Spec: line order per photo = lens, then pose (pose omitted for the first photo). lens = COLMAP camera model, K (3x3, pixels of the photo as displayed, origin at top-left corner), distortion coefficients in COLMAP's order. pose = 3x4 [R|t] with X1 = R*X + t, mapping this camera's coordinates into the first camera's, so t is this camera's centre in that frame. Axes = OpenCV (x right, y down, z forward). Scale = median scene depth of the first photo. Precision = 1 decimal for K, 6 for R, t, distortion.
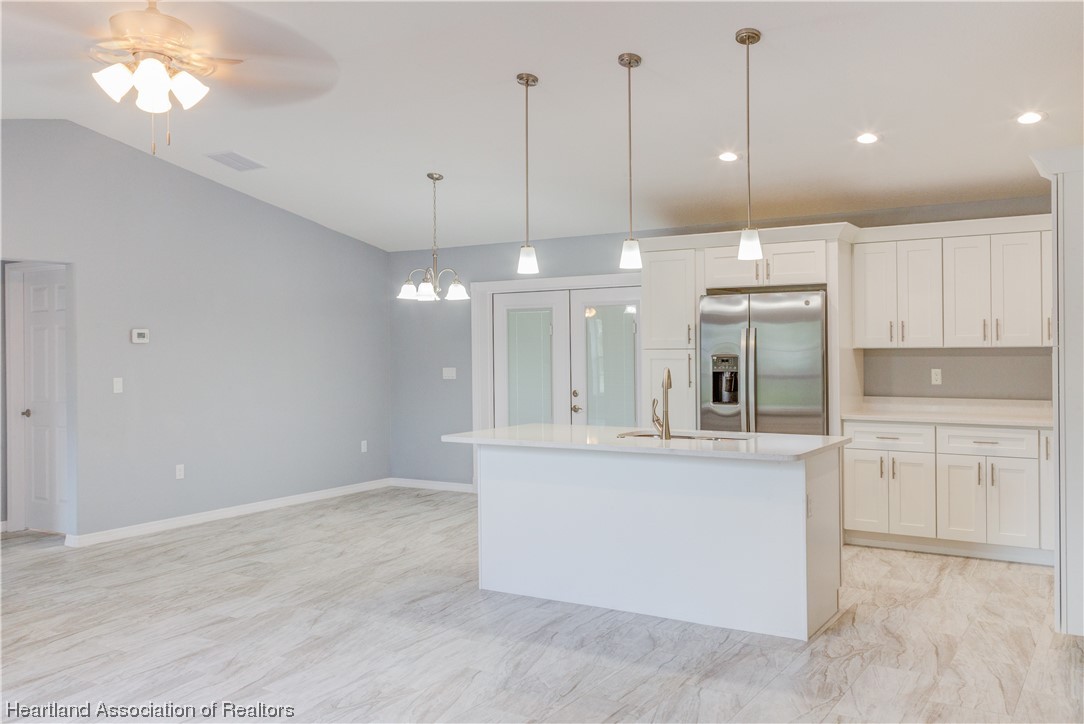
lens RADIAL K [[926.8, 0, 540.2], [0, 926.8, 332.9], [0, 0, 1]] dist [0.003015, -0.004513]
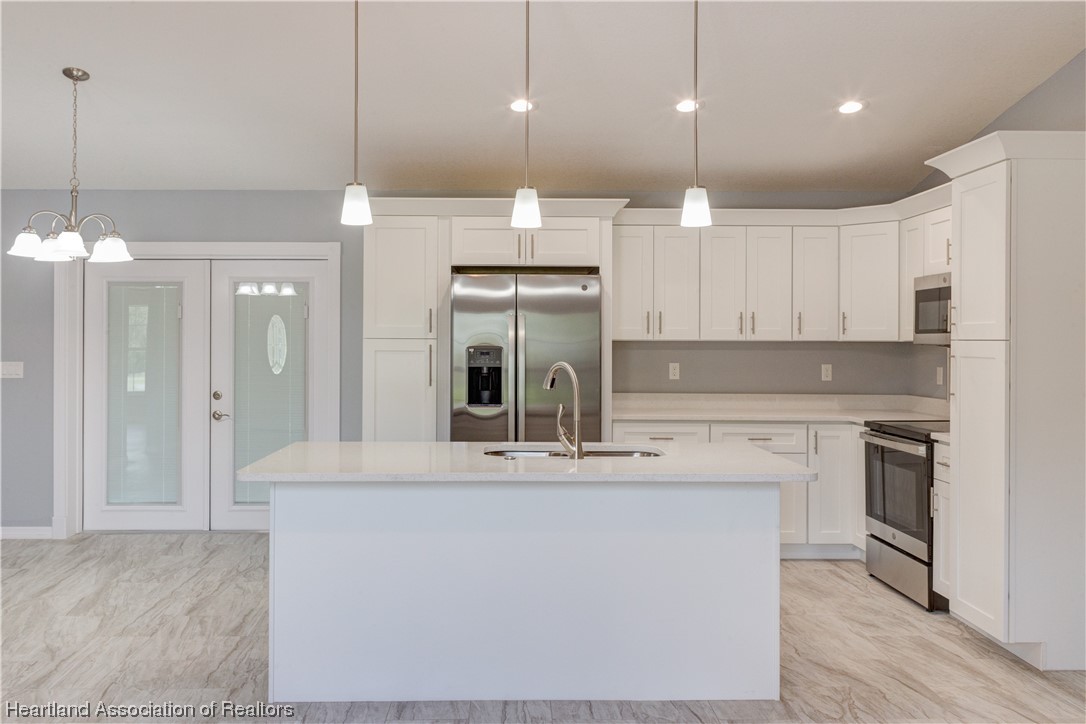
lens RADIAL K [[928.5, 0, 541.2], [0, 928.5, 332.8], [0, 0, 1]] dist [0.003015, -0.004513]
pose [[0.832539, 0.015699, 0.553744, -0.225297], [-0.020624, 0.999784, 0.002663, 0.008454], [-0.553582, -0.013637, 0.832683, 0.291506]]
